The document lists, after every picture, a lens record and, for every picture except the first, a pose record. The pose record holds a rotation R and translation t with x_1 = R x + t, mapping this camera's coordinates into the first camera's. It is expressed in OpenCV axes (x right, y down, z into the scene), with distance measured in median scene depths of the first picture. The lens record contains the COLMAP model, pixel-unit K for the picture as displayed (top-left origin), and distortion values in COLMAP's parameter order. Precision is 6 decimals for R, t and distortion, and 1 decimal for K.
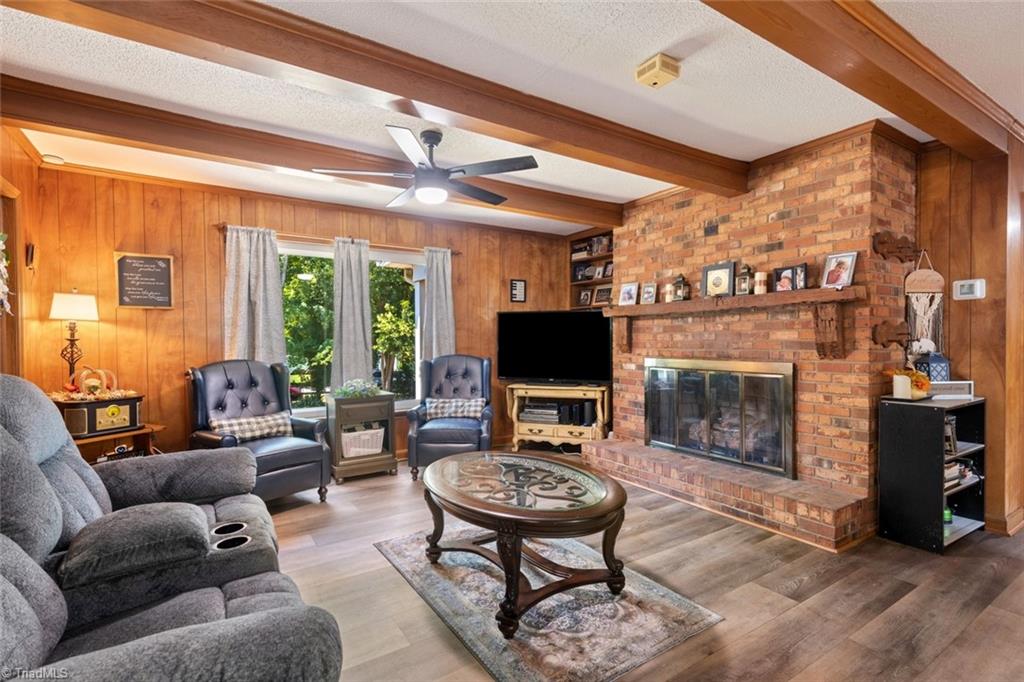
lens RADIAL K [[486.0, 0, 513.8], [0, 486.0, 346.1], [0, 0, 1]] dist [0.014257, -0.001724]
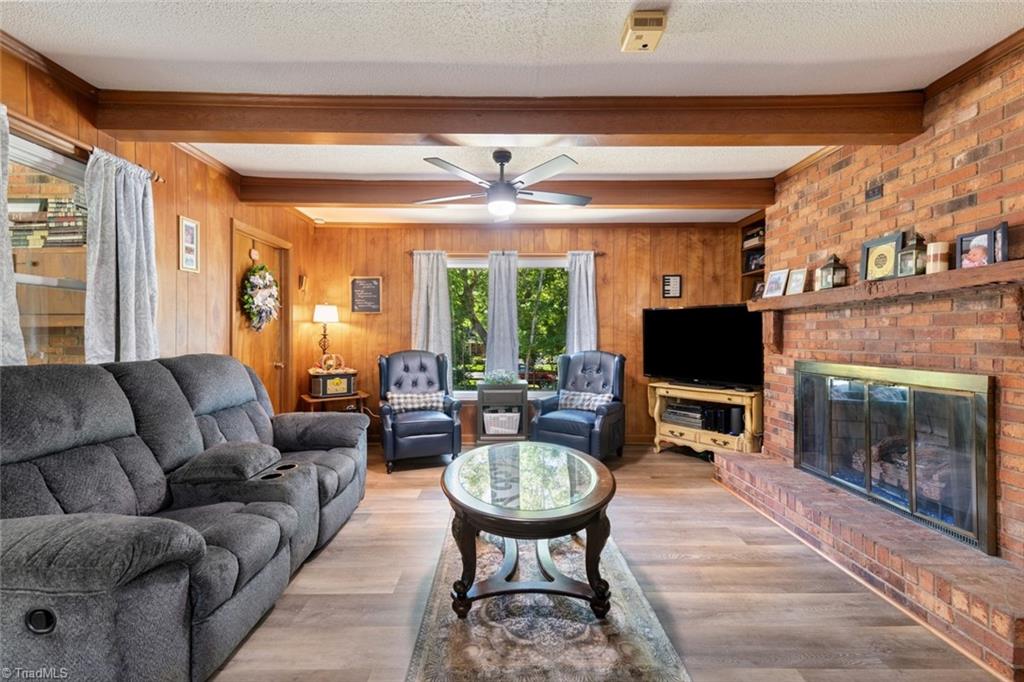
lens RADIAL K [[441.2, 0, 507.6], [0, 441.2, 334.8], [0, 0, 1]] dist [0.013196, -0.002598]
pose [[0.836092, 0.005465, -0.548561, 0.326700], [-0.014140, 0.999833, -0.011592, -0.004015], [0.548406, 0.017449, 0.836030, 0.130035]]
